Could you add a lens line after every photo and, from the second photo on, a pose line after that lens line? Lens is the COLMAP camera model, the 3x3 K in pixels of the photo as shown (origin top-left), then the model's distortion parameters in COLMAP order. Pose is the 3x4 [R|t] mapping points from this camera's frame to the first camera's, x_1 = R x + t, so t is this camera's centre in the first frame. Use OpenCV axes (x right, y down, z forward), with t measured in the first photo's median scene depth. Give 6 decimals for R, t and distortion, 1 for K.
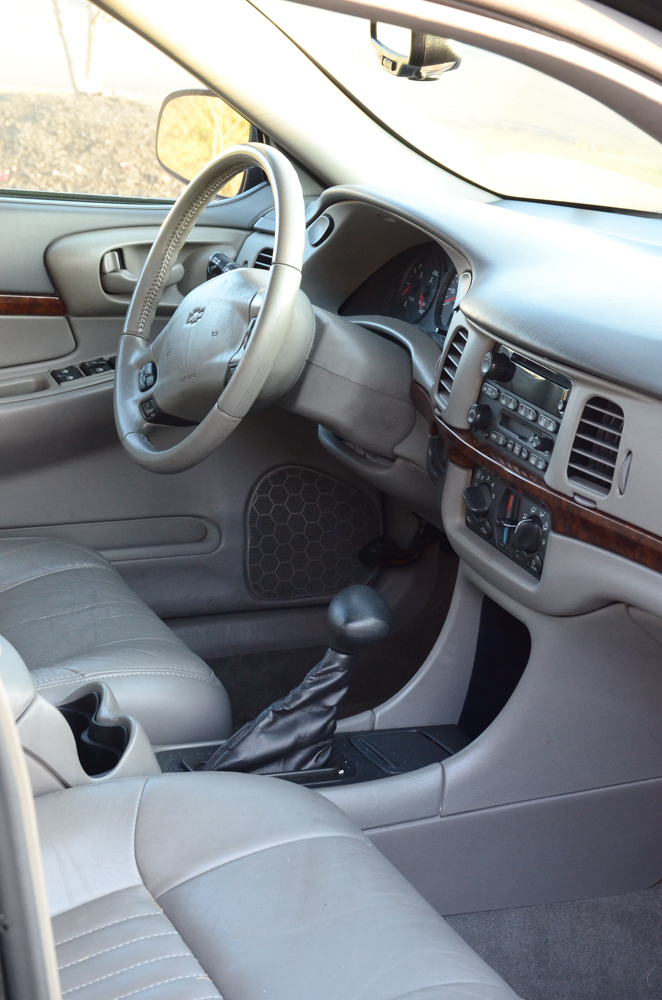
lens RADIAL K [[2068.8, 0, 336.5], [0, 2068.8, 505.1], [0, 0, 1]] dist [0.371267, 0.000000]
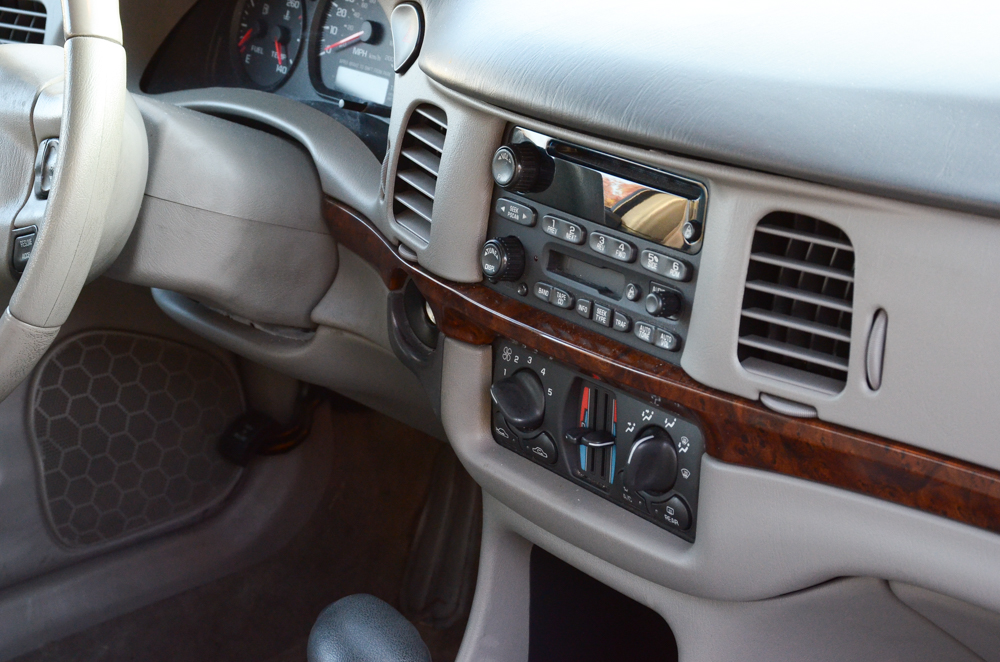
lens RADIAL K [[2154.1, 0, 501.2], [0, 2154.1, 328.9], [0, 0, 1]] dist [0.420351, 0.000000]
pose [[0.957704, -0.181943, 0.222934, -0.064411], [0.167243, 0.982391, 0.083297, -0.071082], [-0.234163, -0.042489, 0.971268, 0.417110]]
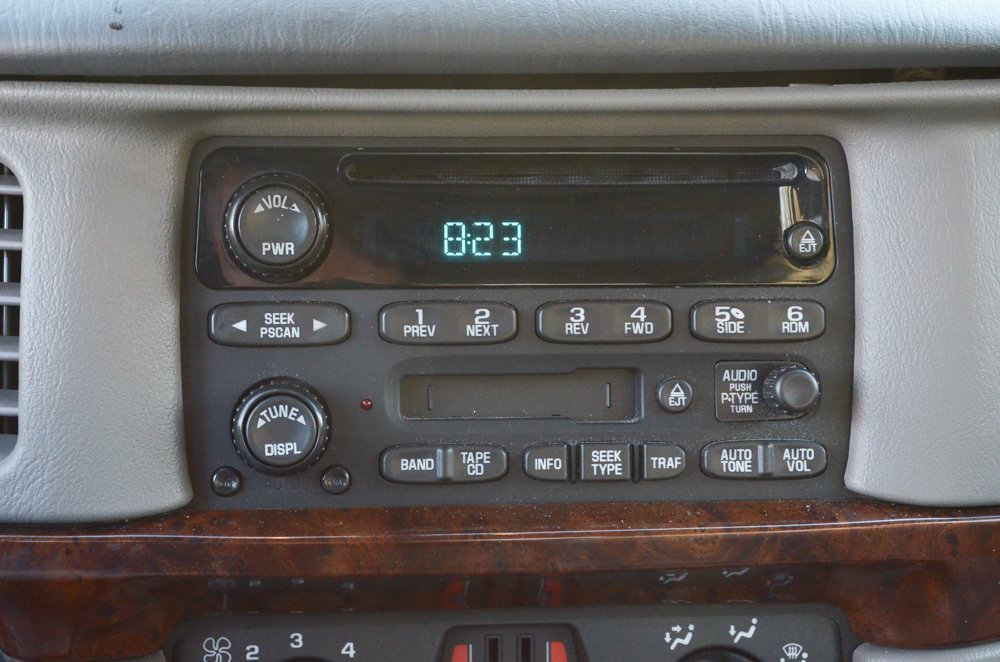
lens RADIAL K [[2154.1, 0, 501.1], [0, 2154.1, 333.7], [0, 0, 1]] dist [0.420351, 0.000000]
pose [[0.235691, -0.267223, 0.934367, -0.171420], [0.272452, 0.941066, 0.200414, -0.098312], [-0.932856, 0.207334, 0.294606, 0.868393]]
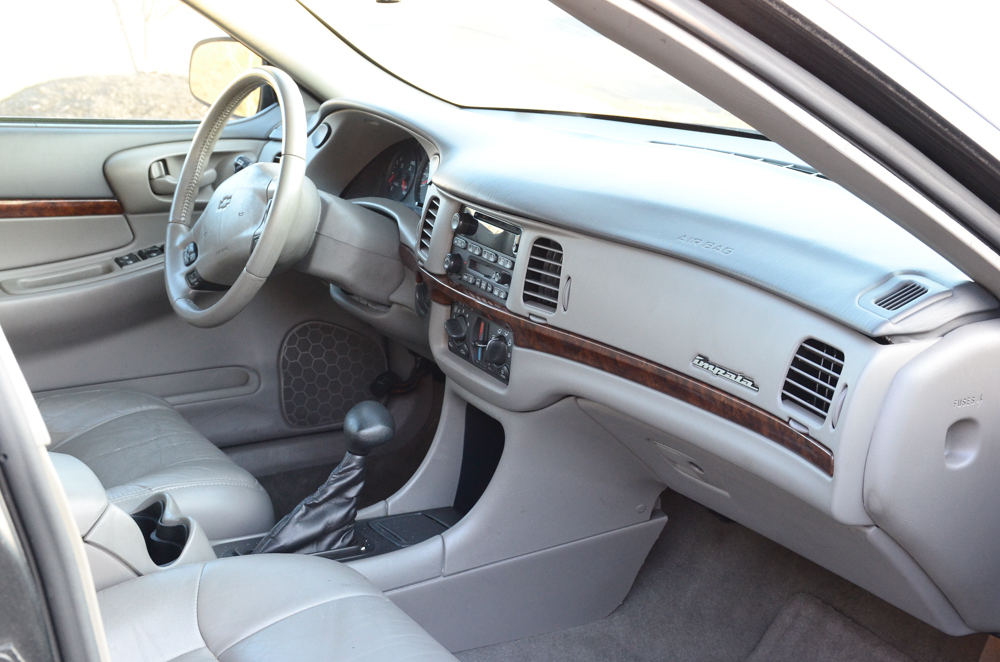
lens RADIAL K [[1540.4, 0, 502.5], [0, 1540.4, 333.1], [0, 0, 1]] dist [0.164334, 0.000000]
pose [[0.993353, -0.067834, 0.092991, 0.007542], [0.070277, 0.997257, -0.023248, 0.024004], [-0.091159, 0.029628, 0.995395, 0.048246]]
